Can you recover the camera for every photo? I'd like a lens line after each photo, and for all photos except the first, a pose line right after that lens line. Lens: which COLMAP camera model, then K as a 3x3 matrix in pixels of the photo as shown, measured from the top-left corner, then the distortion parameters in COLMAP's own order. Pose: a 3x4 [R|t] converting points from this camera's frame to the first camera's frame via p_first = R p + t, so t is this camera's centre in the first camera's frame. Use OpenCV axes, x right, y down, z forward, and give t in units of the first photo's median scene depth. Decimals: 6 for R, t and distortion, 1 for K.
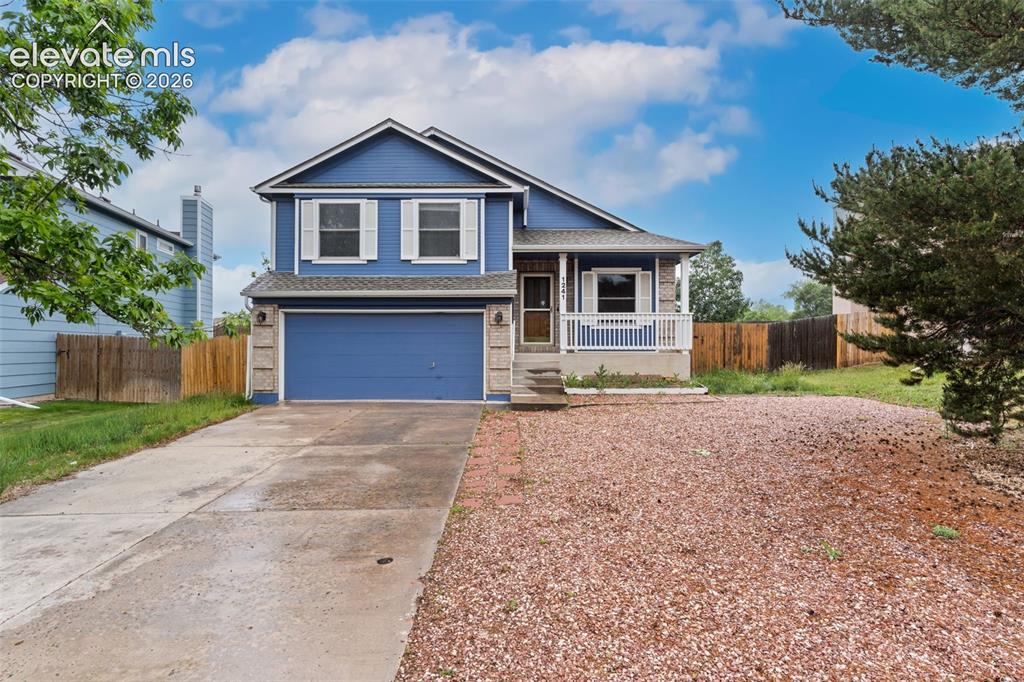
lens RADIAL K [[490.9, 0, 511.1], [0, 490.9, 345.8], [0, 0, 1]] dist [0.000874, -0.000751]
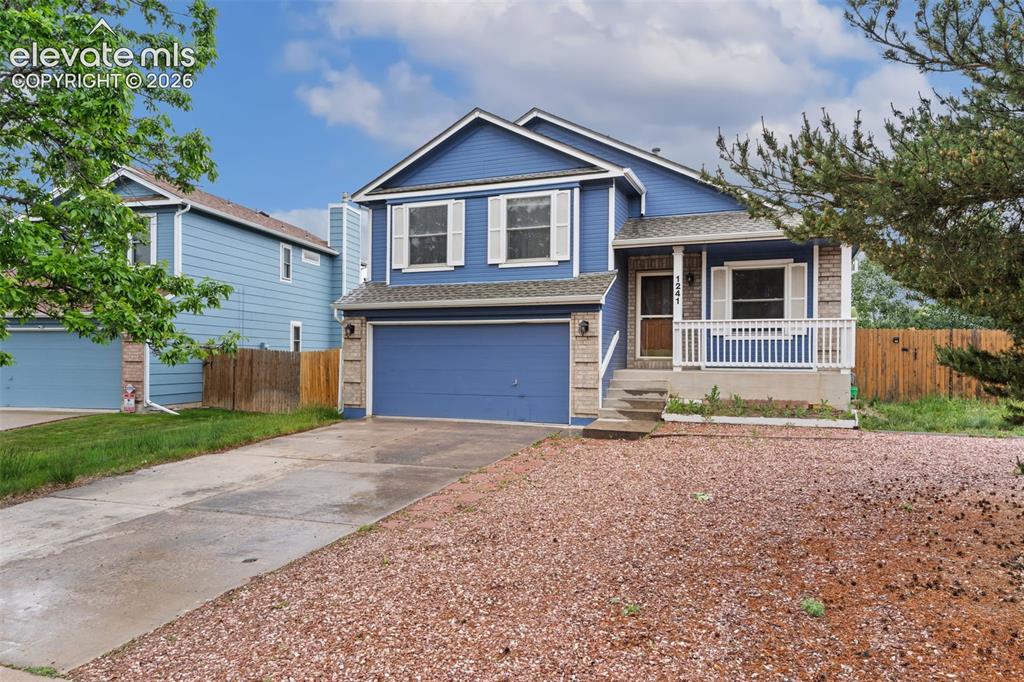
lens RADIAL K [[597.5, 0, 510.7], [0, 597.5, 362.1], [0, 0, 1]] dist [0.002084, -0.000214]
pose [[0.943101, 0.007917, -0.332412, 0.179257], [-0.005477, 0.999951, 0.008278, -0.005468], [0.332462, -0.005987, 0.943098, -0.017357]]
